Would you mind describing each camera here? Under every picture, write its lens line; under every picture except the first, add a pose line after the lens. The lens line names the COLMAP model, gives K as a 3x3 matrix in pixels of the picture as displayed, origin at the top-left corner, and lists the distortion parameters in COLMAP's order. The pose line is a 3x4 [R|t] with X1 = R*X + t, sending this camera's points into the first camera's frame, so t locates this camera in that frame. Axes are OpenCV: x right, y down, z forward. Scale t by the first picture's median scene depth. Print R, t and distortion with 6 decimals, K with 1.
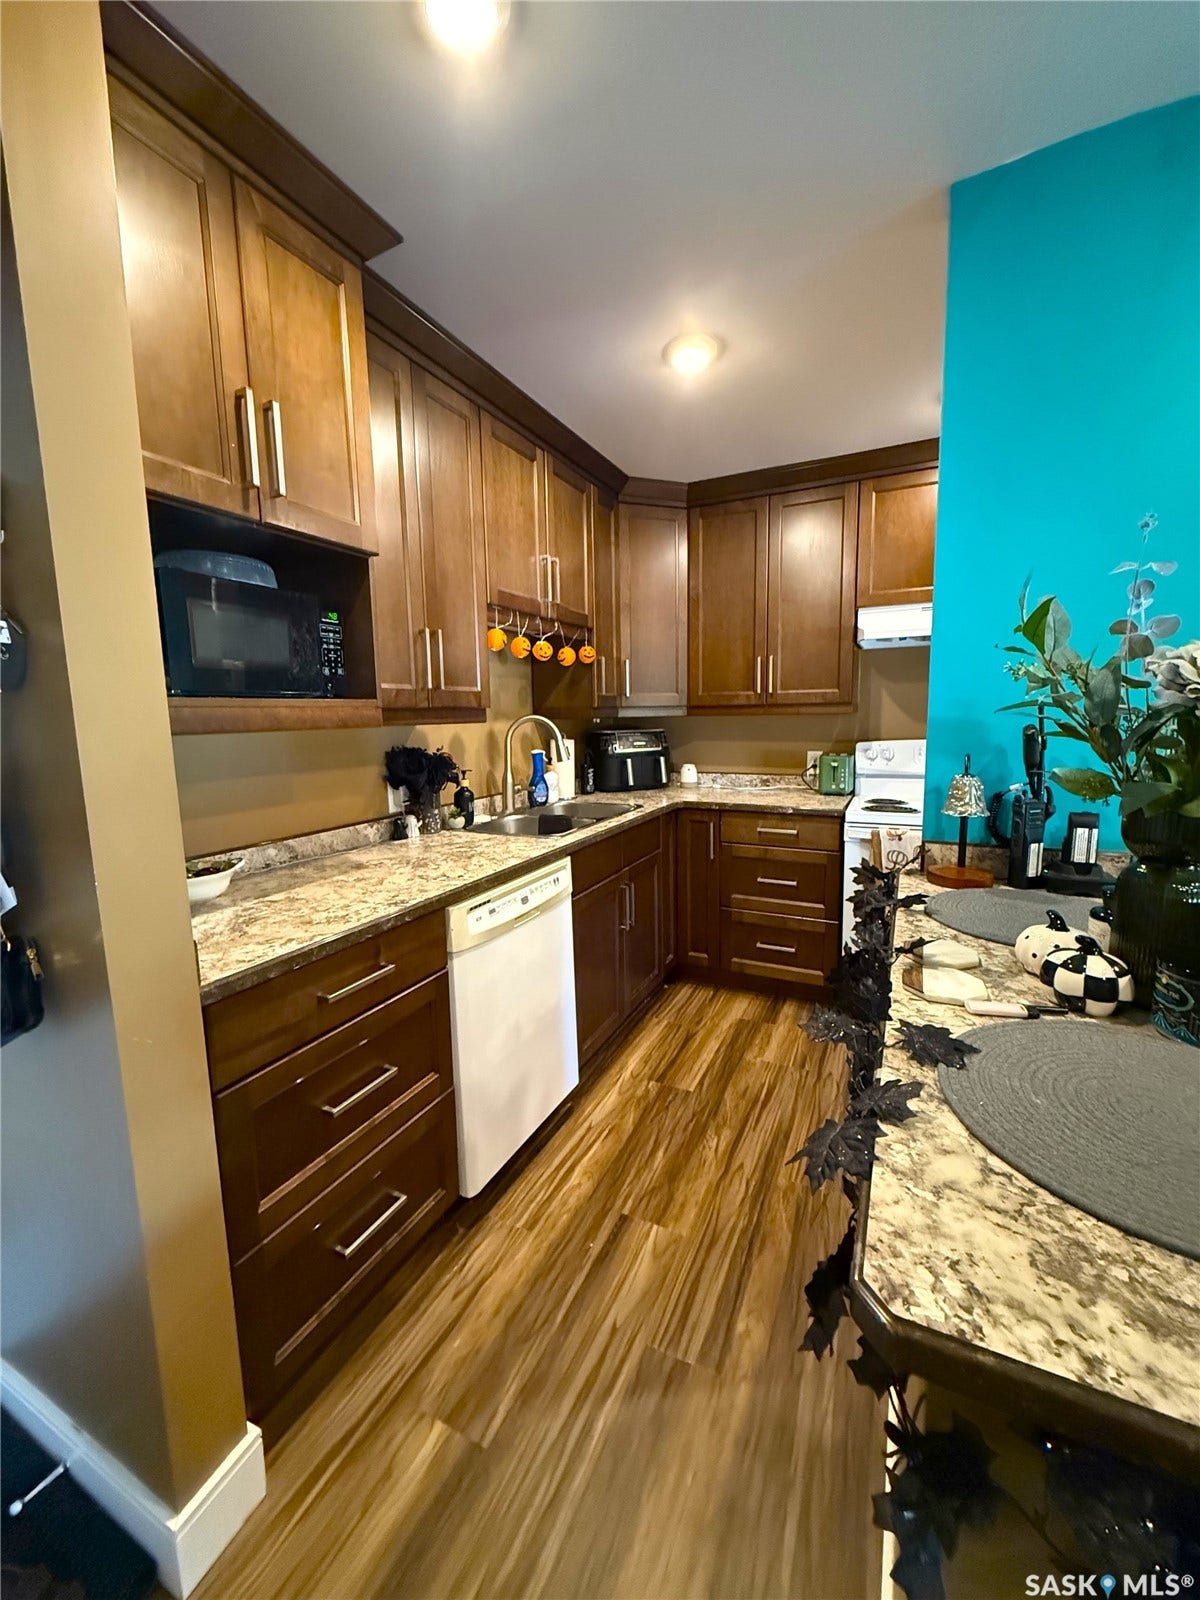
lens RADIAL K [[630.2, 0, 602.0], [0, 630.2, 790.8], [0, 0, 1]] dist [-0.001593, -0.000177]
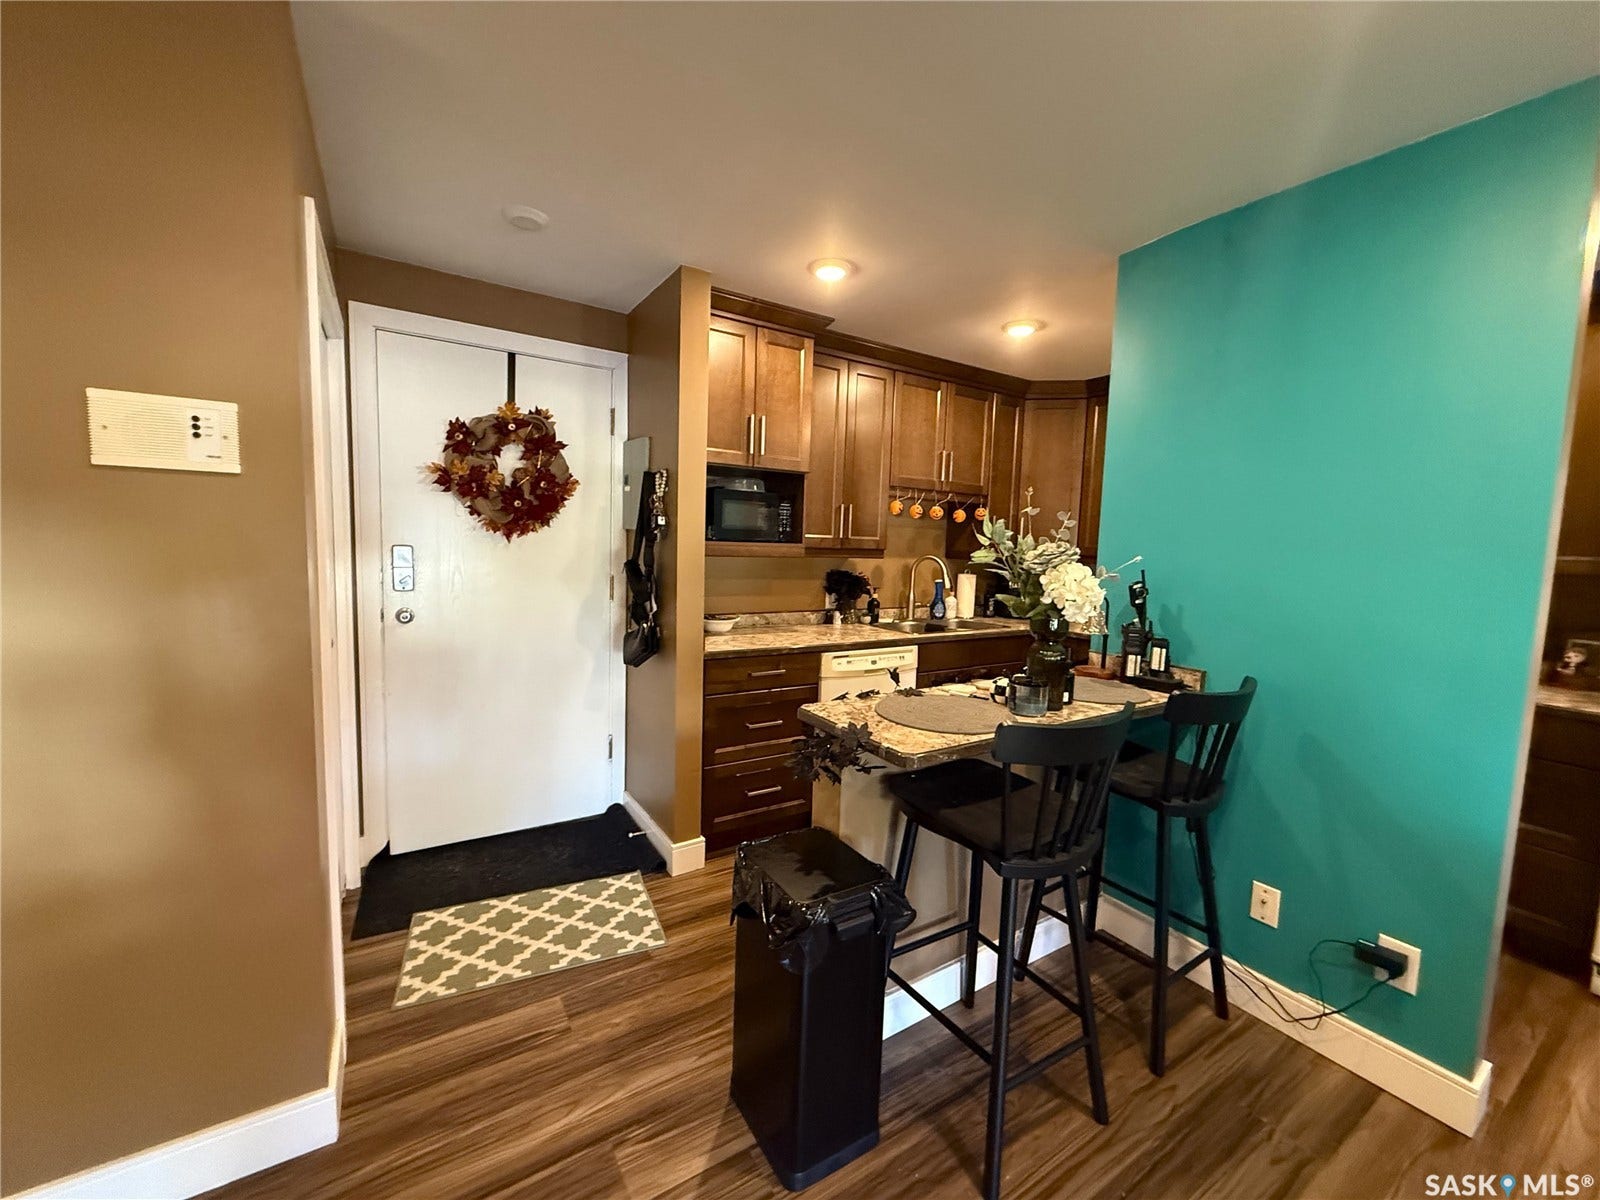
lens RADIAL K [[630.2, 0, 800.0], [0, 630.2, 600.0], [0, 0, 1]] dist [-0.001593, -0.000177]
pose [[0.852243, 0.094048, -0.514623, 0.496394], [-0.112321, 0.993662, -0.004418, 0.029766], [0.510946, 0.061568, 0.857405, -0.510934]]
